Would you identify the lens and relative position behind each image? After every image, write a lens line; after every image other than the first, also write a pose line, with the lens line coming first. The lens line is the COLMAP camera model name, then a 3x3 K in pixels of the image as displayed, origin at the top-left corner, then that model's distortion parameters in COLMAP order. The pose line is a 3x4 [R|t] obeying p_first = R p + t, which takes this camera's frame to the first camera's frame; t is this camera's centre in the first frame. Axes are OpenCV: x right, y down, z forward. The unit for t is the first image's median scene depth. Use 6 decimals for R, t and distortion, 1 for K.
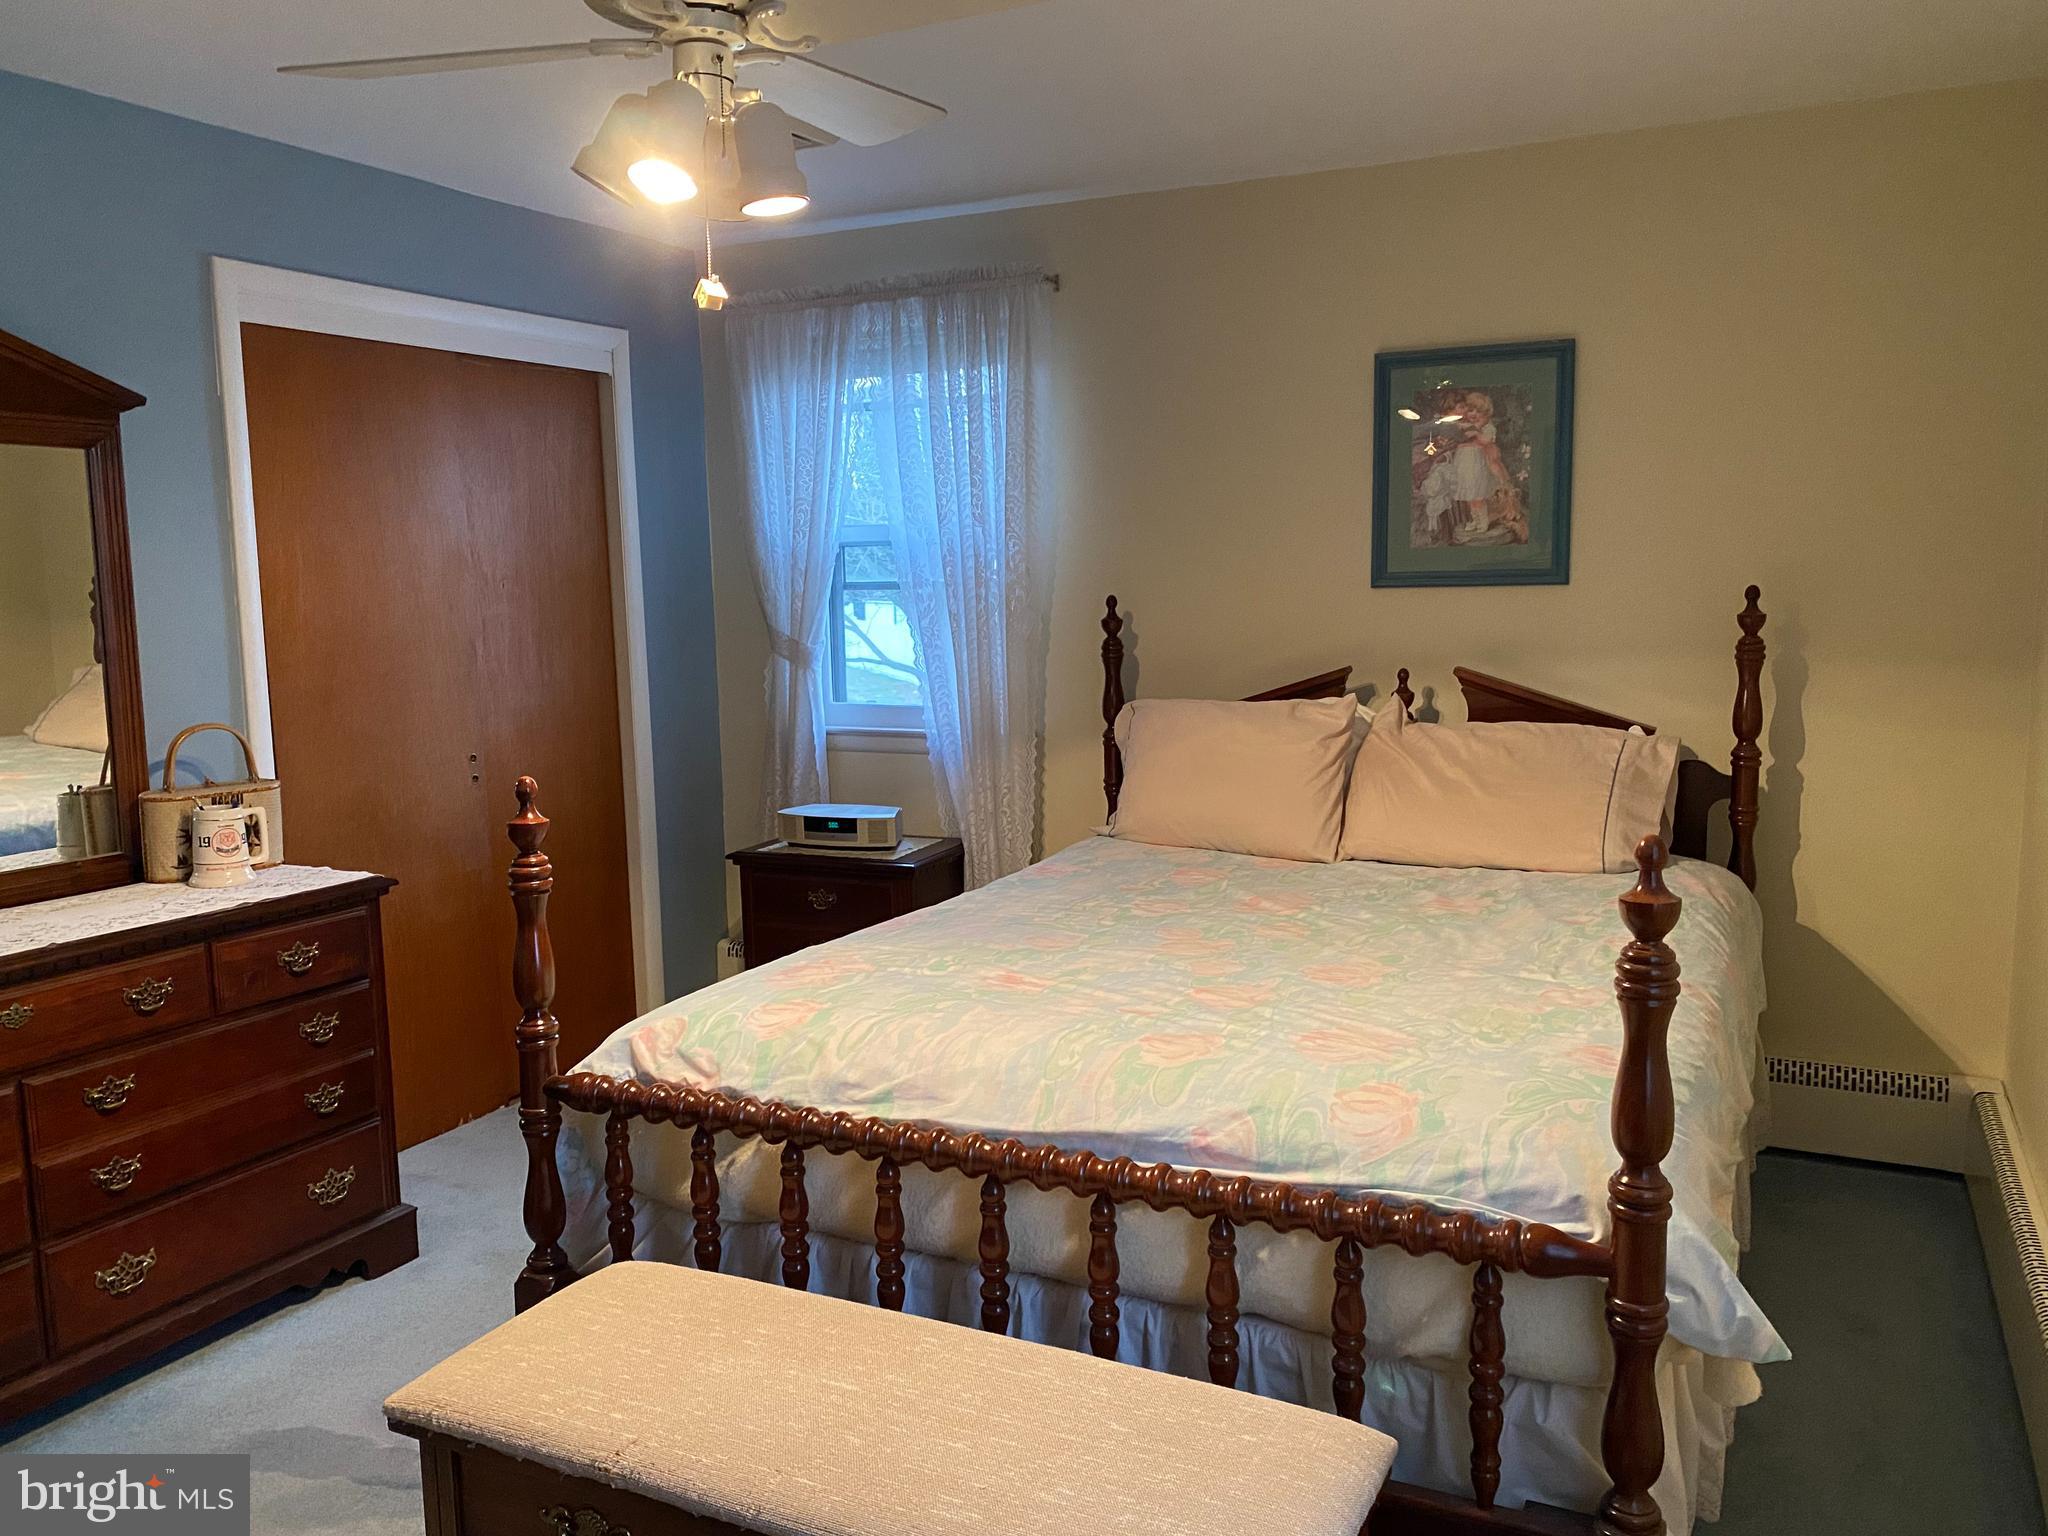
lens RADIAL K [[1566.8, 0, 1012.2], [0, 1566.8, 768.9], [0, 0, 1]] dist [0.005018, -0.009435]
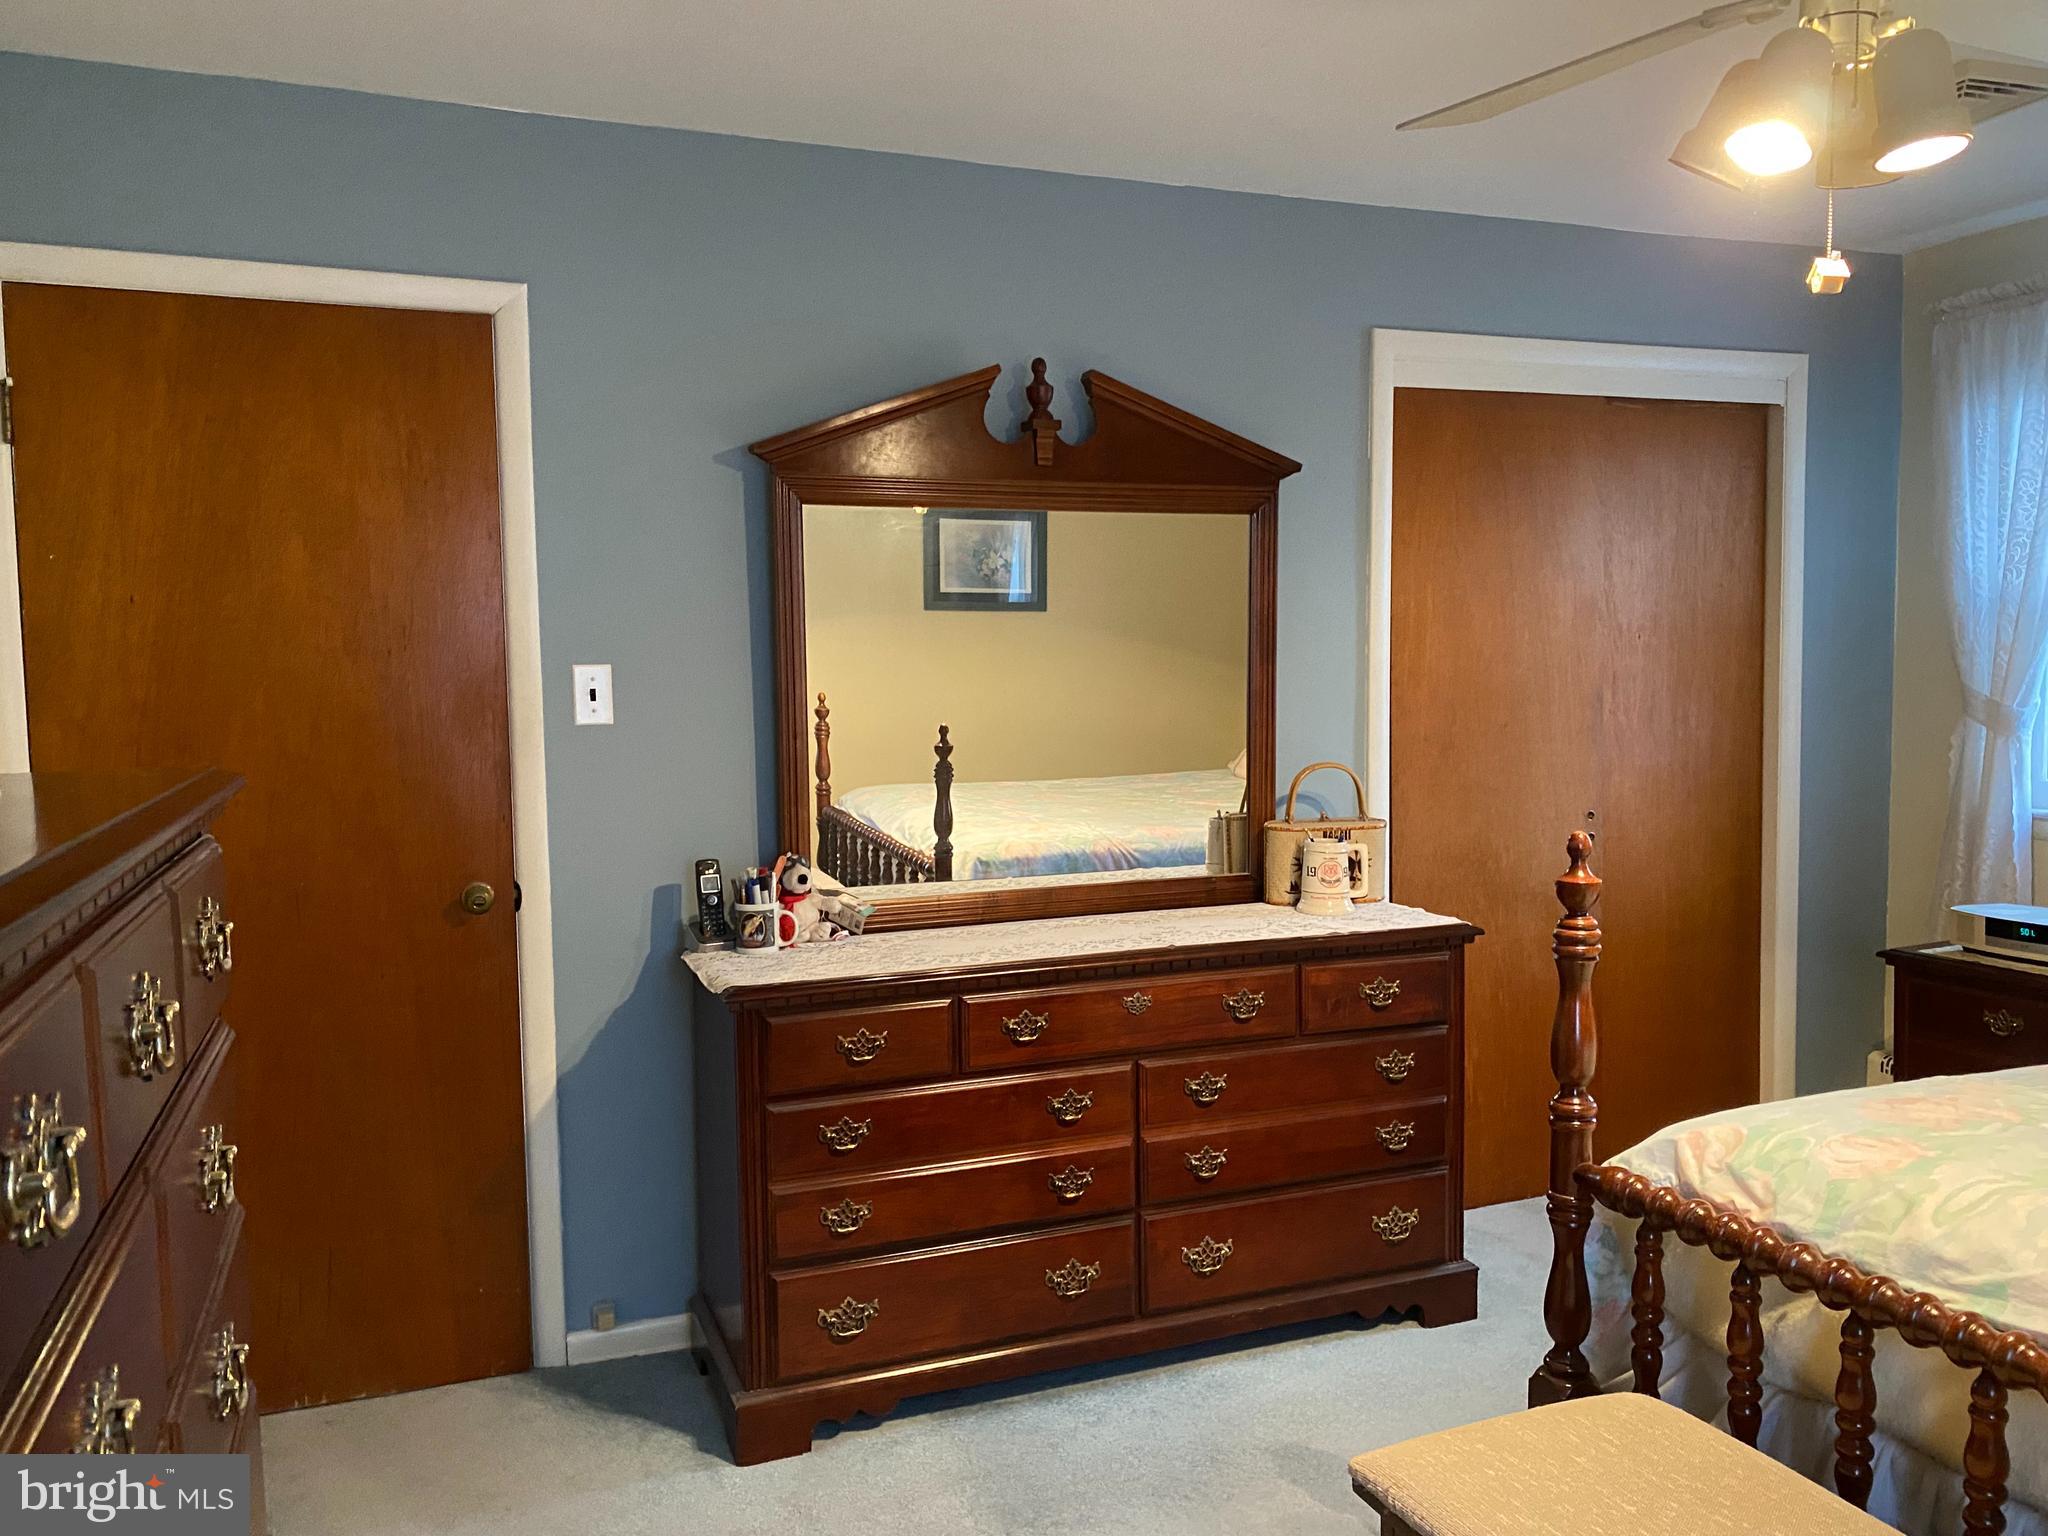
lens RADIAL K [[1550.7, 0, 1024.0], [0, 1550.7, 768.0], [0, 0, 1]] dist [0.048456, -0.042138]
pose [[0.746264, 0.055251, -0.663353, 0.043766], [-0.082242, 0.996567, -0.009517, 0.002591], [0.660549, 0.061658, 0.748246, 0.077777]]
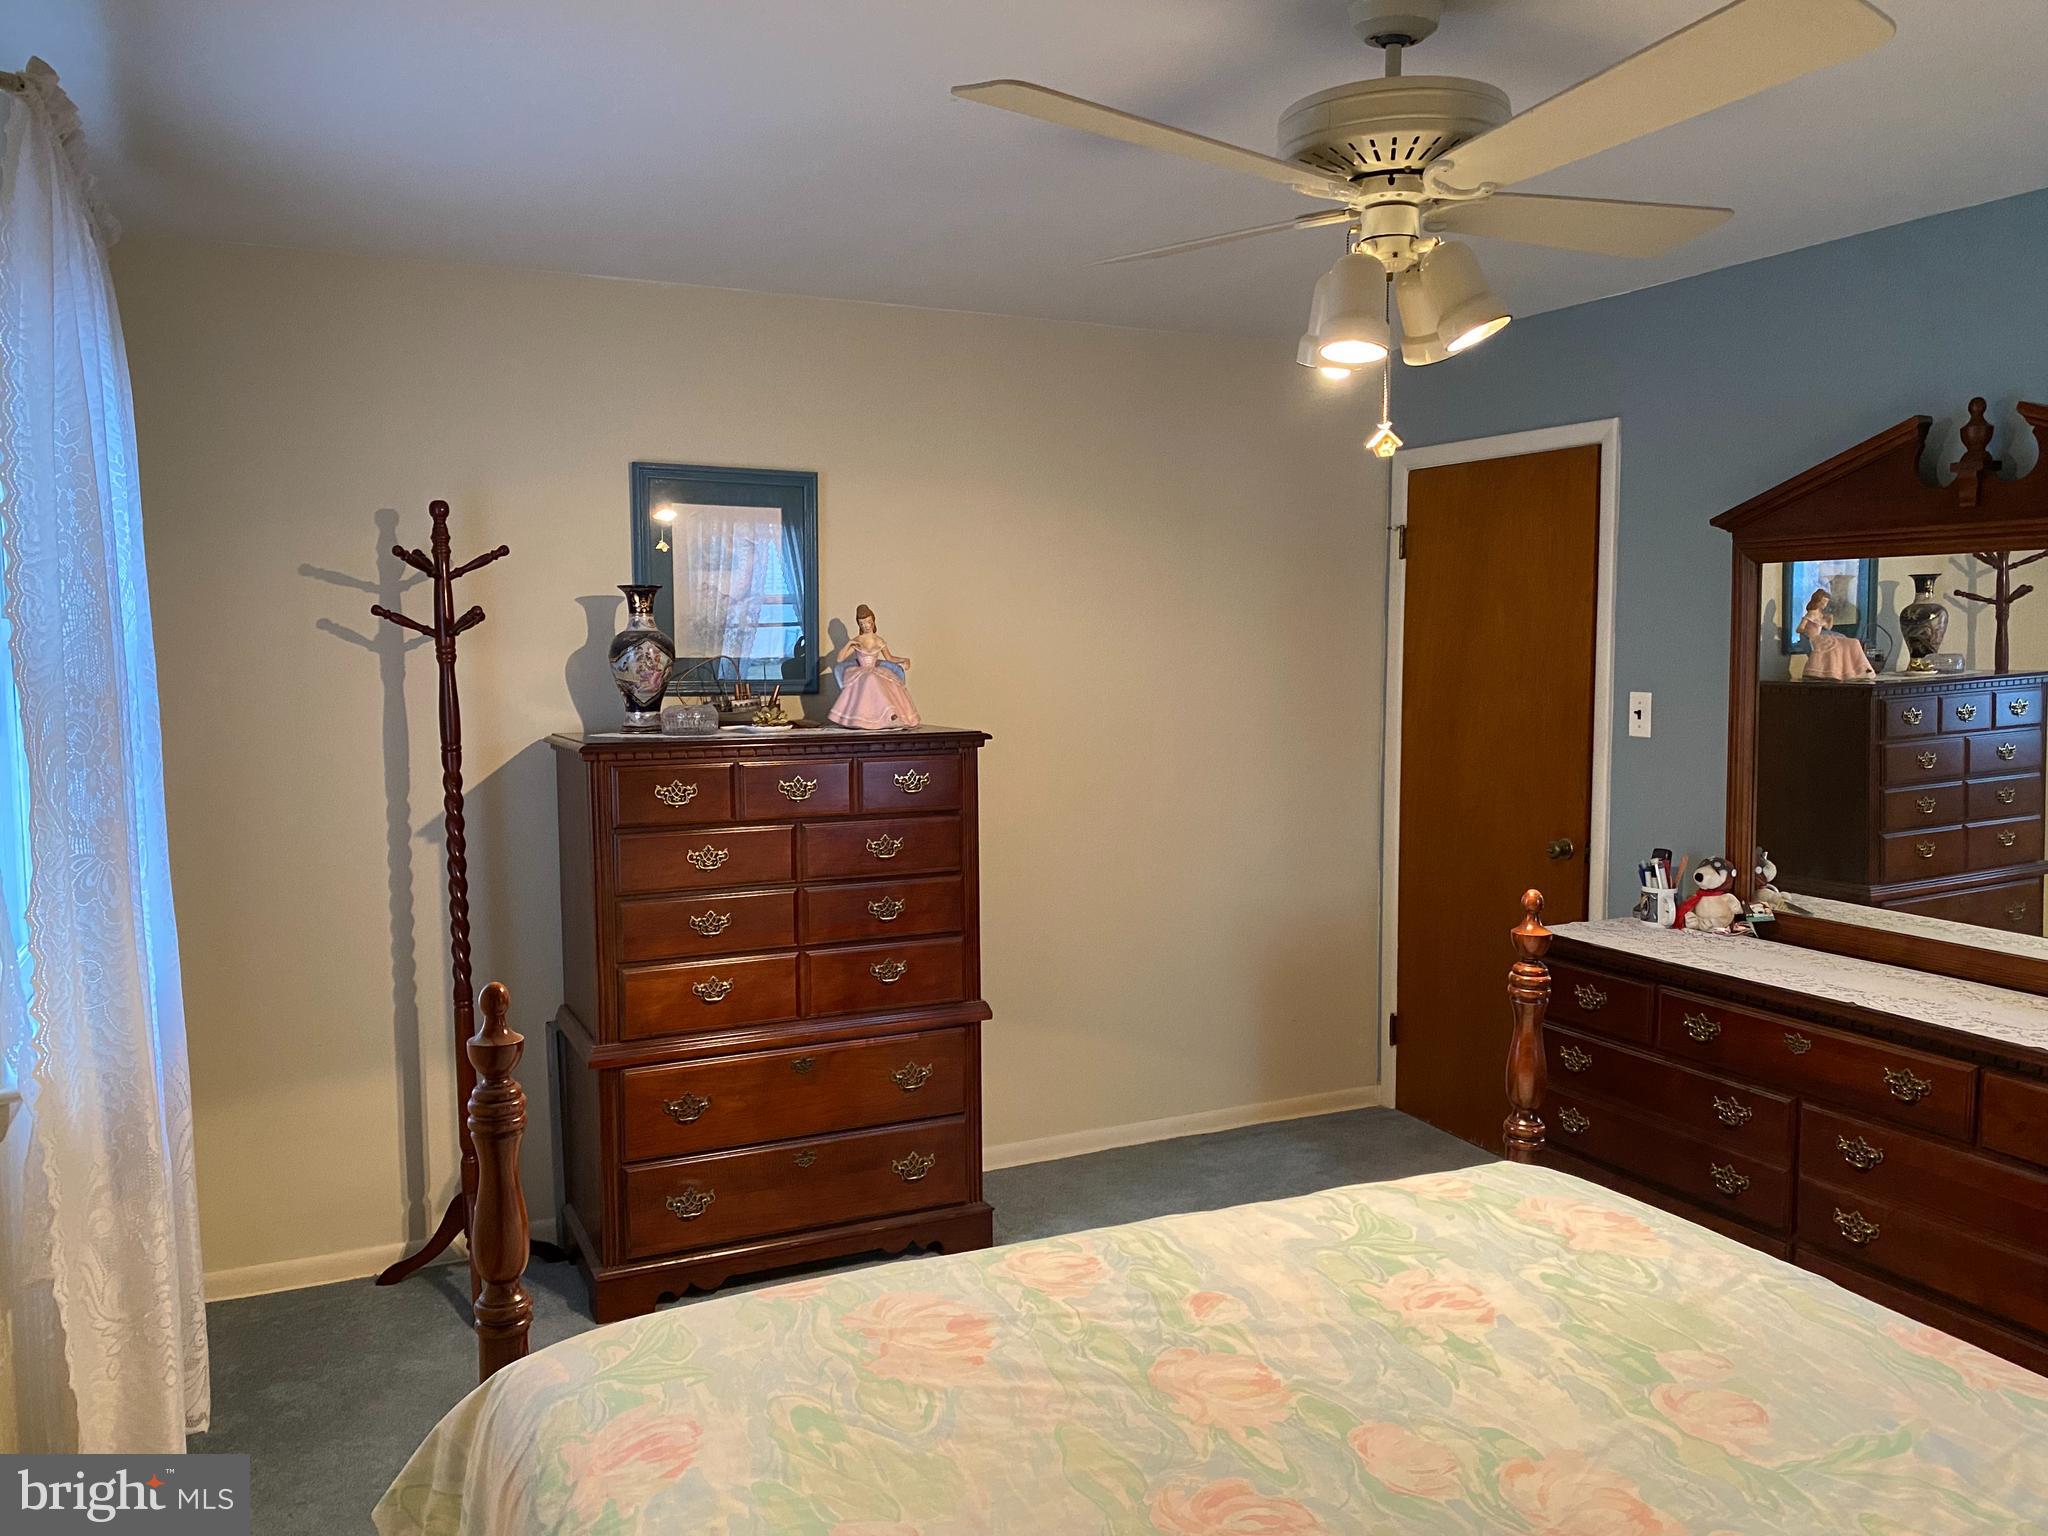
lens RADIAL K [[1566.8, 0, 1012.2], [0, 1566.8, 768.9], [0, 0, 1]] dist [0.005018, -0.009435]
pose [[-0.621321, 0.090117, -0.778357, 0.606324], [-0.080923, 0.980673, 0.178137, -0.198697], [0.779367, 0.173667, -0.602020, 1.128630]]
